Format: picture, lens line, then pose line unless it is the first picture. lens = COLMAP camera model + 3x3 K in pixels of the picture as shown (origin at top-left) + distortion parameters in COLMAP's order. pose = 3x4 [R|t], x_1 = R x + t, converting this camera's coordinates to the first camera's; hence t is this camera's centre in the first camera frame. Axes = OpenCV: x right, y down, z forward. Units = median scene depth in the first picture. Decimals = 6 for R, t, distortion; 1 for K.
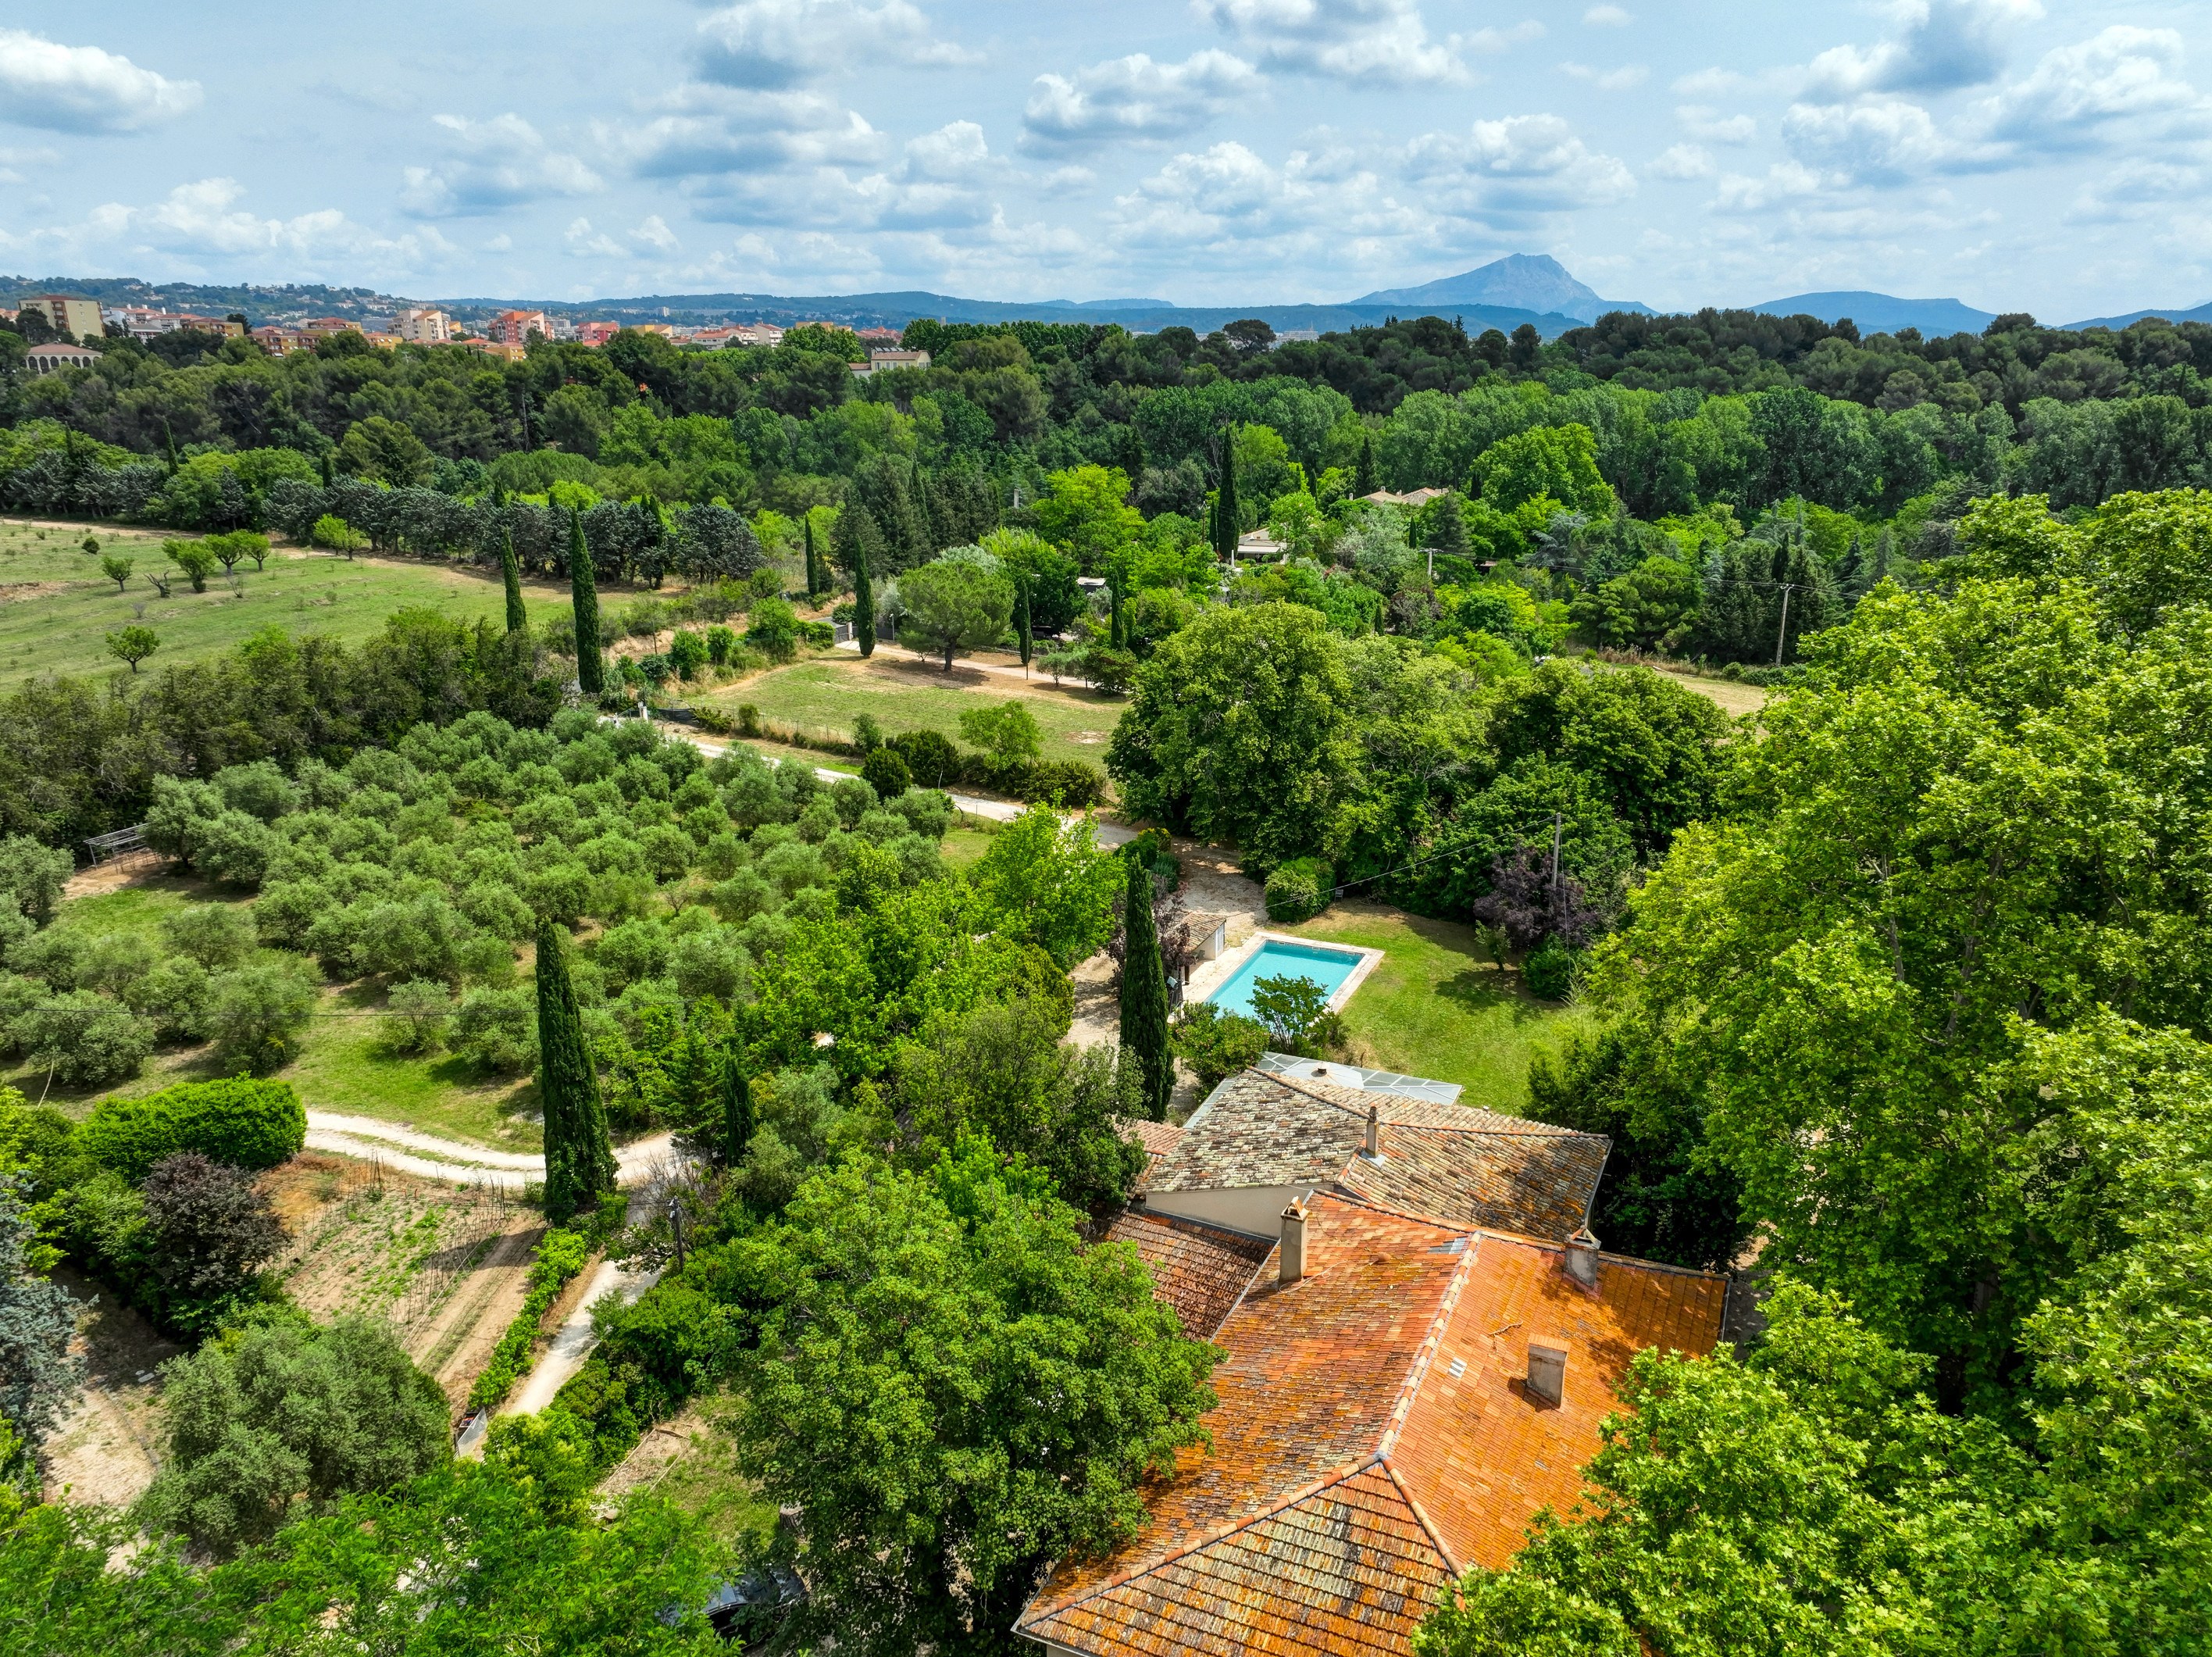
lens RADIAL K [[1655.6, 0, 1106.0], [0, 1655.6, 828.5], [0, 0, 1]] dist [-0.006455, 0.038622]
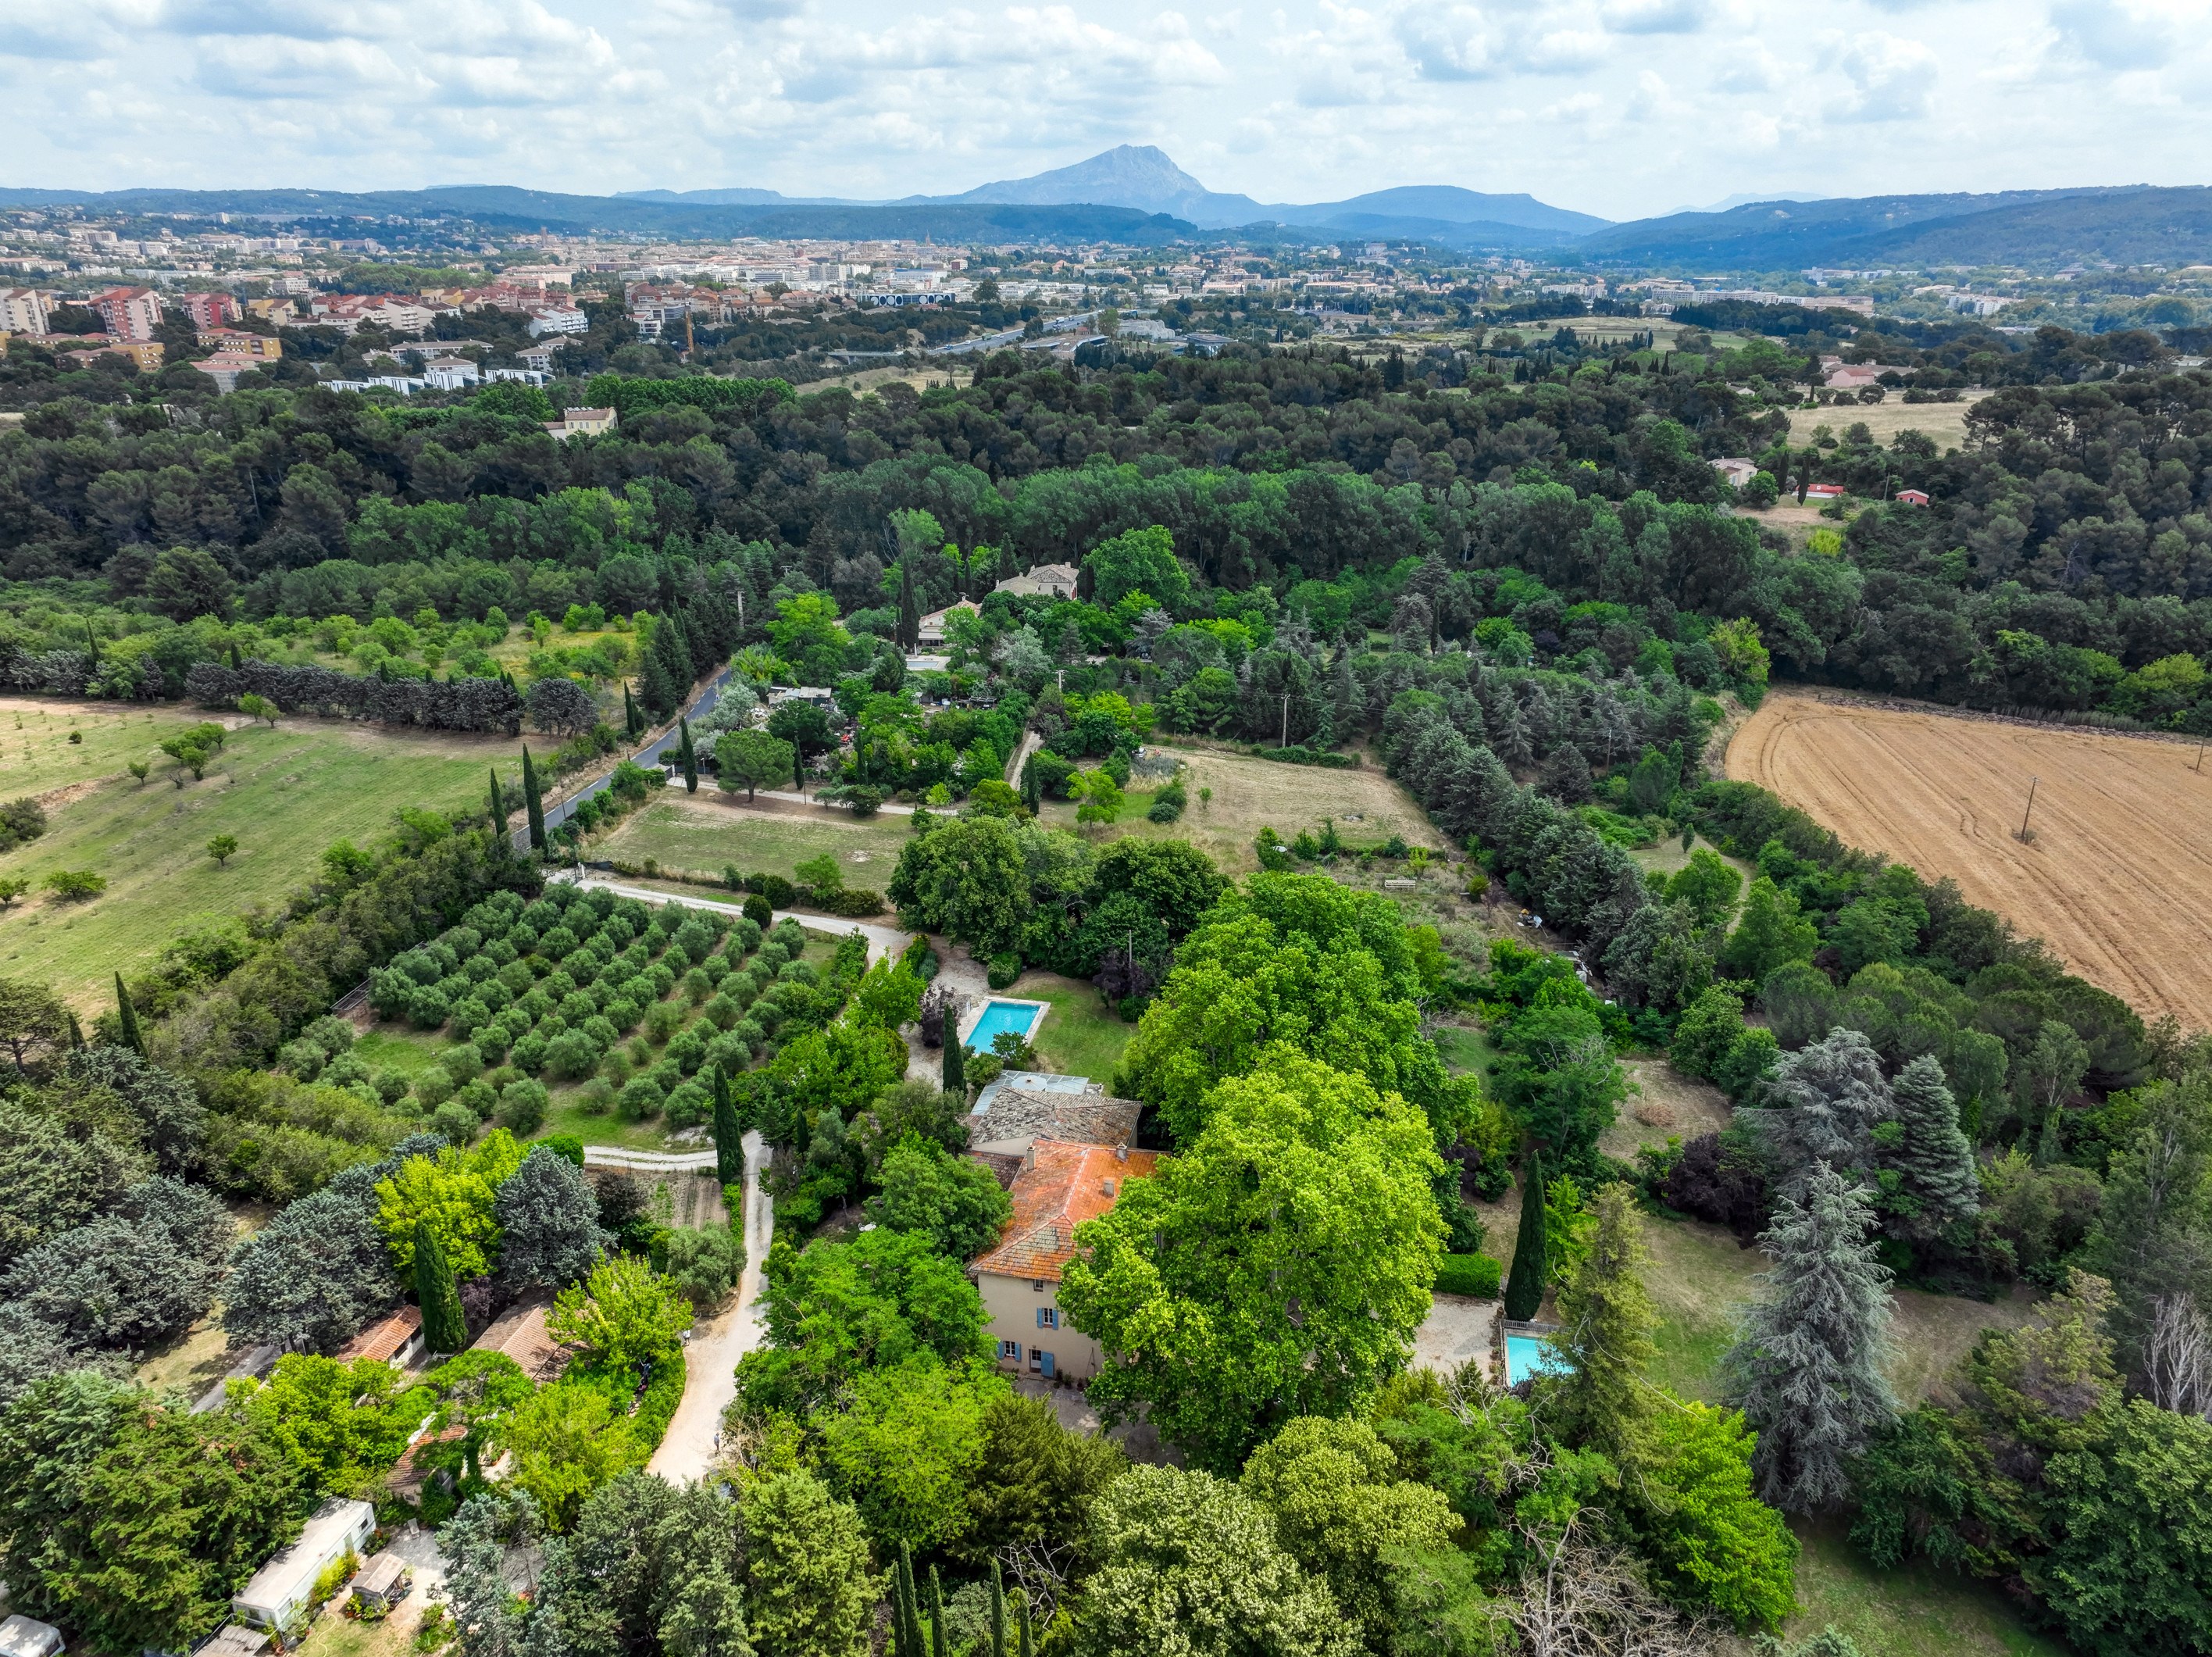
lens RADIAL K [[1655.6, 0, 1106.0], [0, 1655.6, 828.5], [0, 0, 1]] dist [-0.006455, 0.038622]
pose [[0.975742, -0.074686, 0.205790, -0.152485], [0.062107, 0.995823, 0.066933, -0.250345], [-0.209929, -0.052528, 0.976305, -0.900298]]
